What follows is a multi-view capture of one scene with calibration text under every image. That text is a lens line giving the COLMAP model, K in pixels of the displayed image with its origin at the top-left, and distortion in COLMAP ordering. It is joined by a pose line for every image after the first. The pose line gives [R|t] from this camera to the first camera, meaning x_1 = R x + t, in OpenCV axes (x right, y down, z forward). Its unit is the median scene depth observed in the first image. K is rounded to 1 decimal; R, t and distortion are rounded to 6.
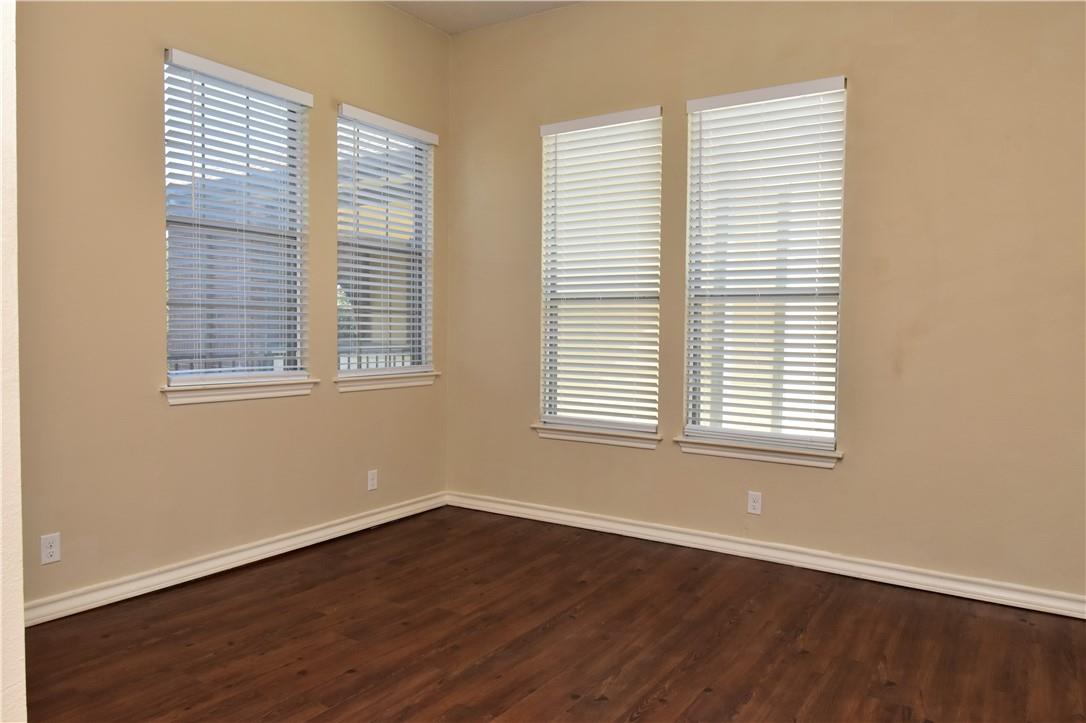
lens RADIAL K [[689.5, 0, 560.0], [0, 689.5, 358.4], [0, 0, 1]] dist [-0.000824, -0.001898]
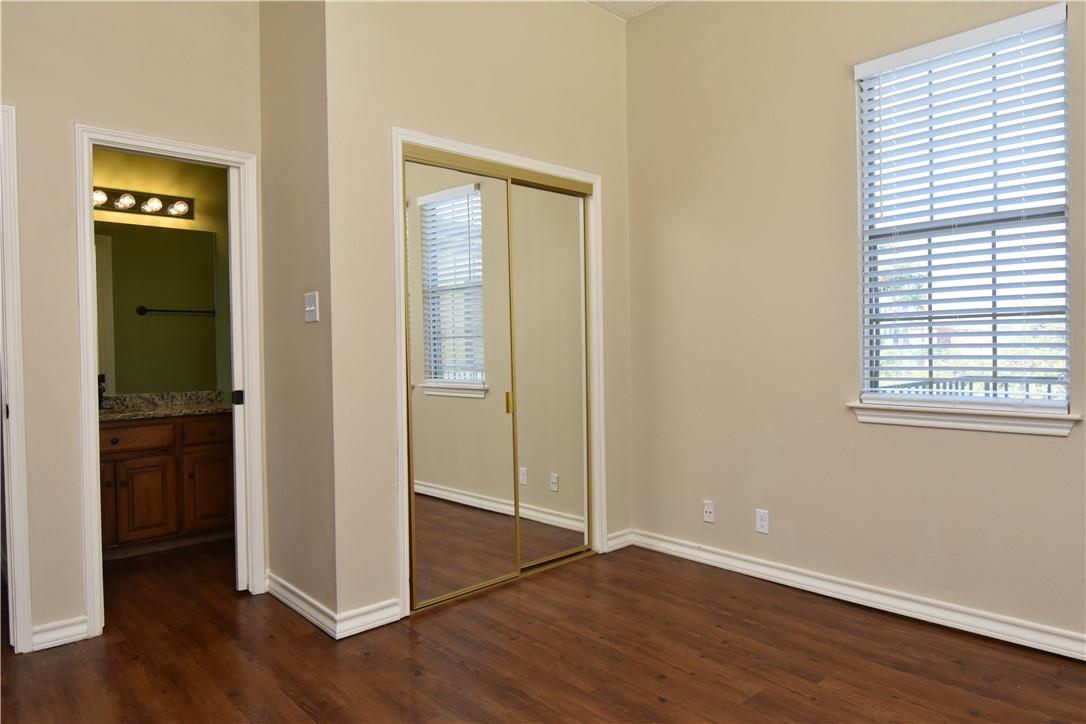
lens RADIAL K [[689.5, 0, 560.0], [0, 689.5, 358.9], [0, 0, 1]] dist [-0.000824, -0.001898]
pose [[-0.214743, 0.006038, -0.976652, 0.596029], [-0.024418, 0.999635, 0.011548, -0.028925], [0.976365, 0.026327, -0.214517, 0.936710]]
